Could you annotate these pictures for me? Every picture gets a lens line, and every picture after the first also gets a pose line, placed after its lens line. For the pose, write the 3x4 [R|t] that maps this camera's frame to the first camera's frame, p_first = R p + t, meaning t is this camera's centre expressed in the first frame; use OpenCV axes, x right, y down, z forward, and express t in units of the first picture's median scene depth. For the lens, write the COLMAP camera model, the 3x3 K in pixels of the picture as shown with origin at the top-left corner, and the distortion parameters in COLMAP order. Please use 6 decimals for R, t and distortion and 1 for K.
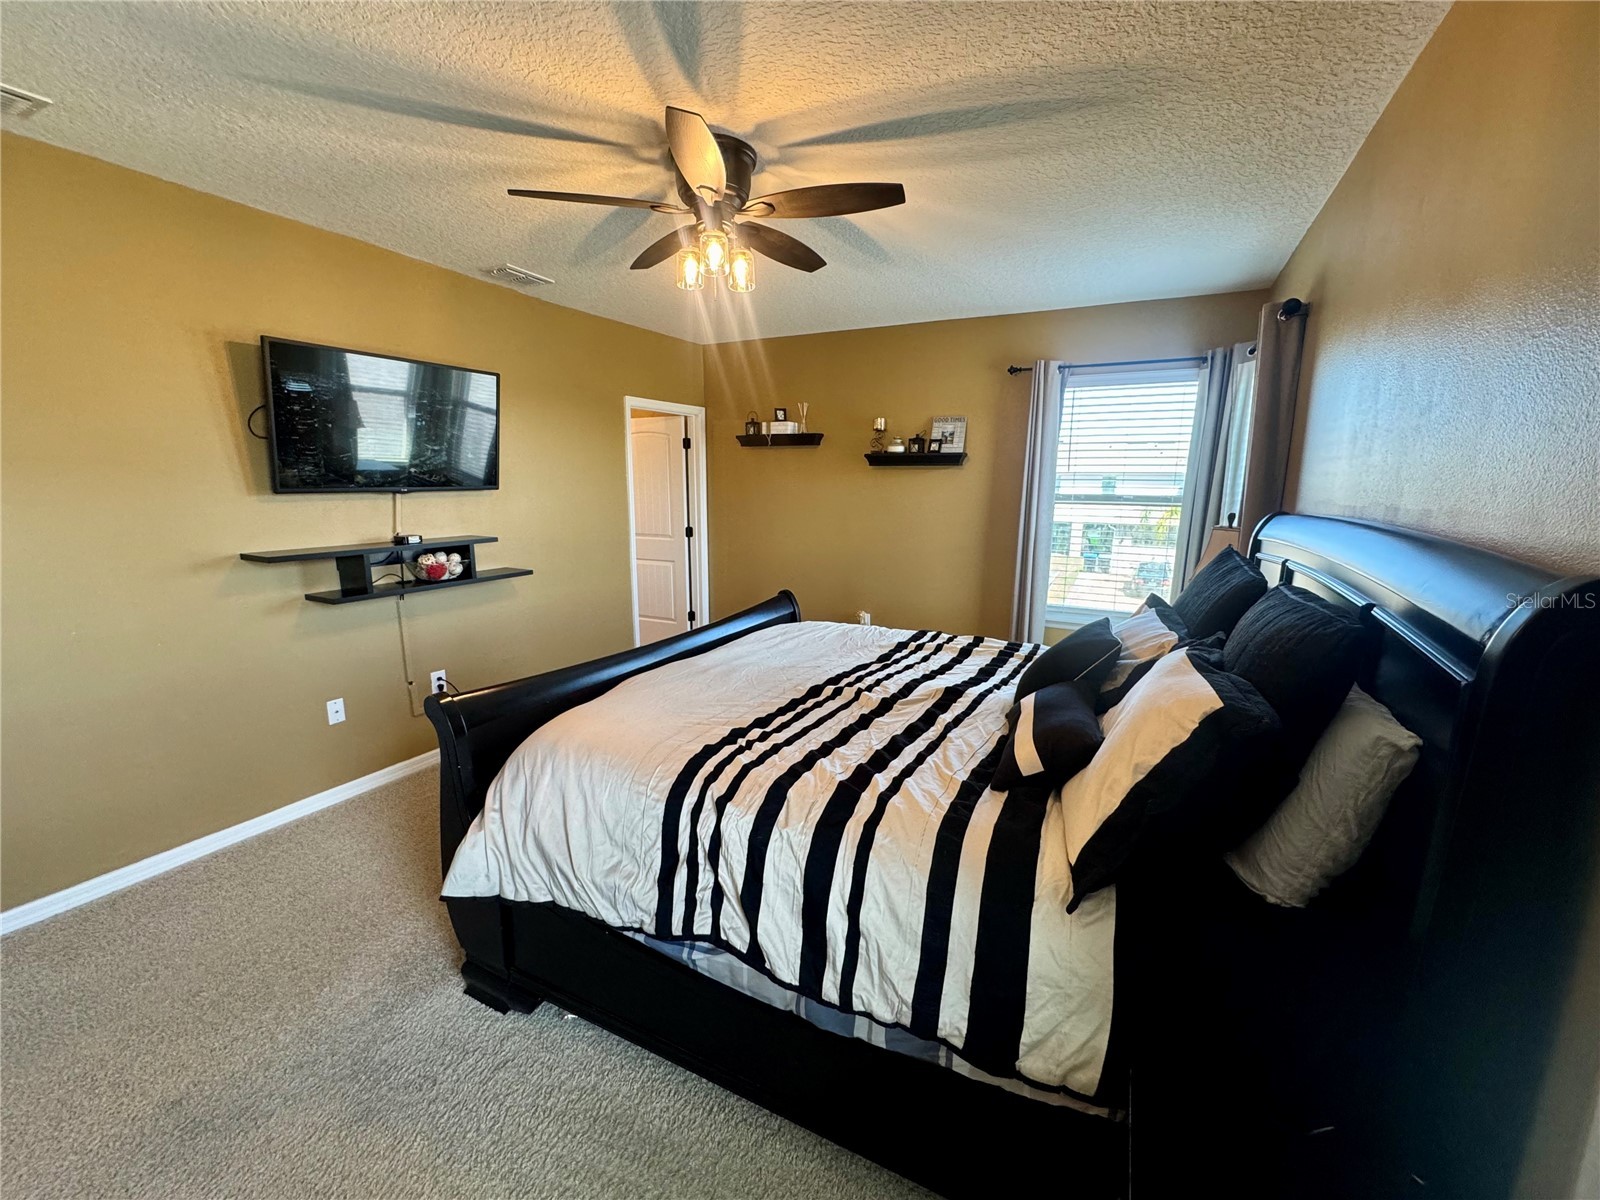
lens RADIAL K [[638.5, 0, 800.0], [0, 638.5, 600.0], [0, 0, 1]] dist [-0.002576, 0.000331]
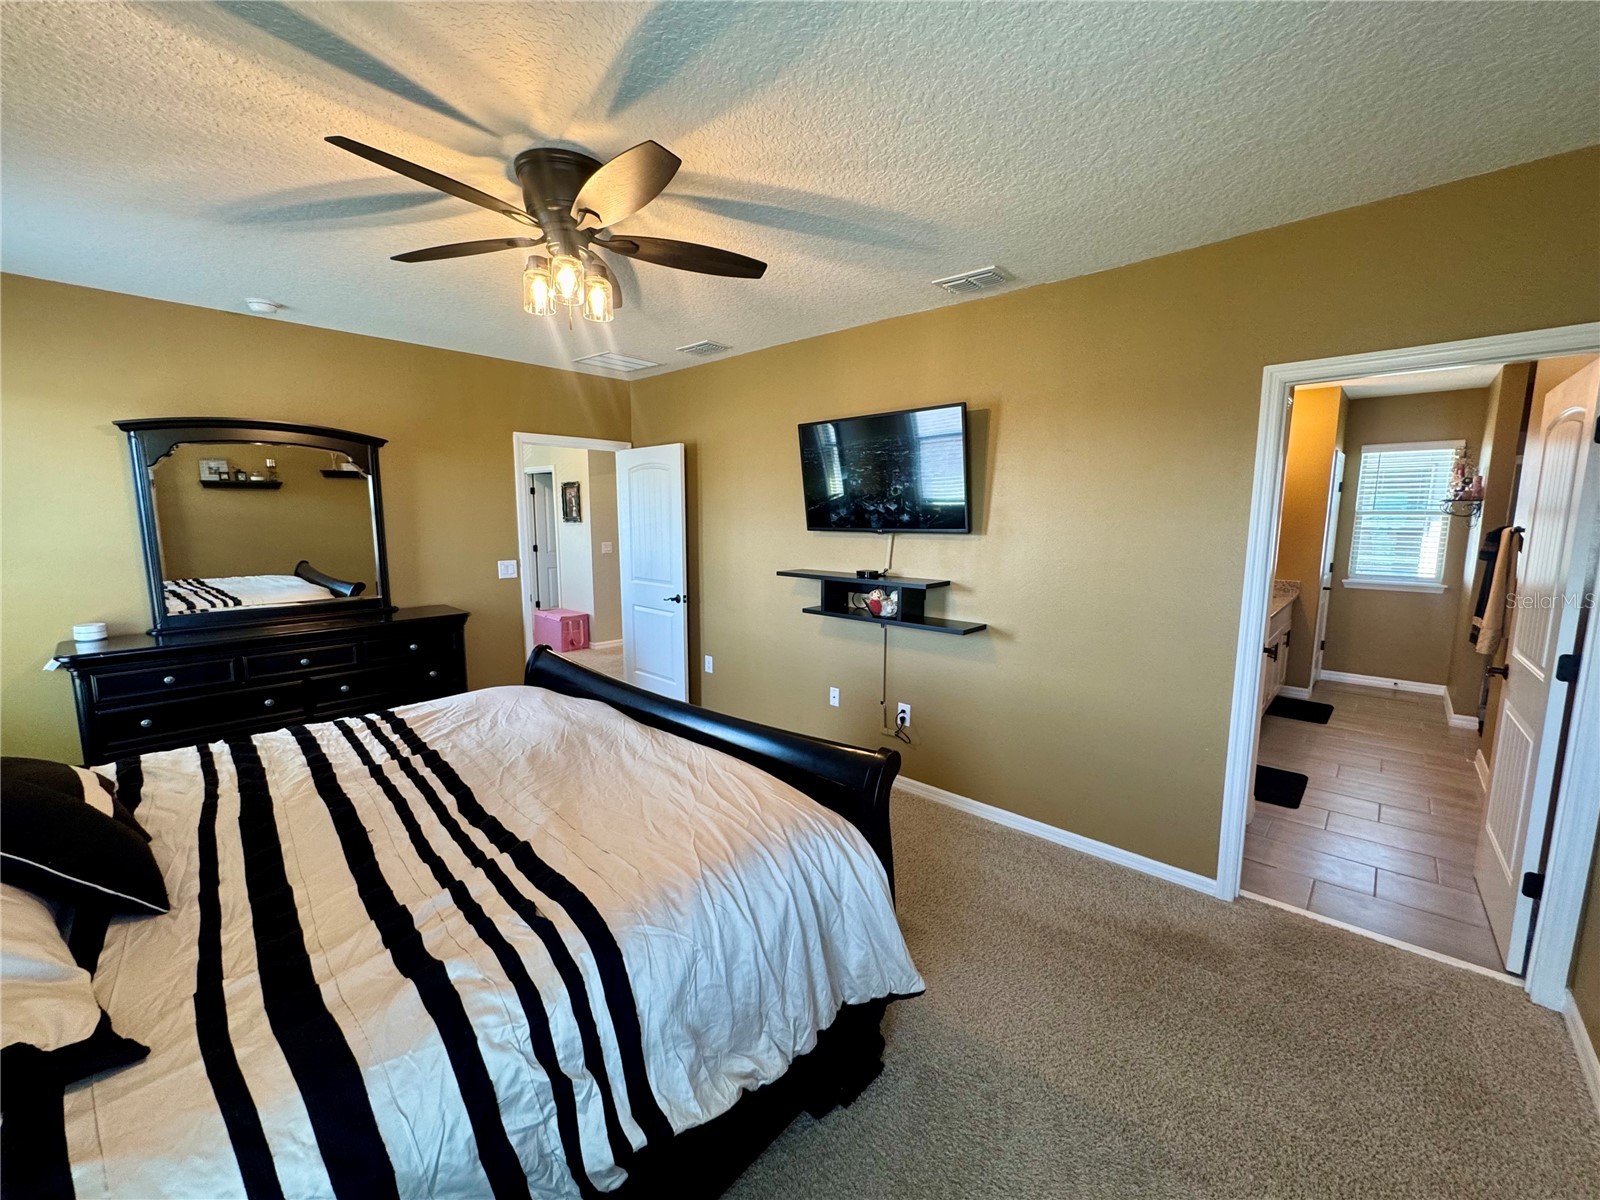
lens RADIAL K [[638.5, 0, 800.0], [0, 638.5, 600.0], [0, 0, 1]] dist [-0.002576, 0.000331]
pose [[-0.264550, 0.115607, -0.957418, 0.492776], [-0.186904, 0.967818, 0.168508, -0.213645], [0.946087, 0.223524, -0.234429, 1.153777]]
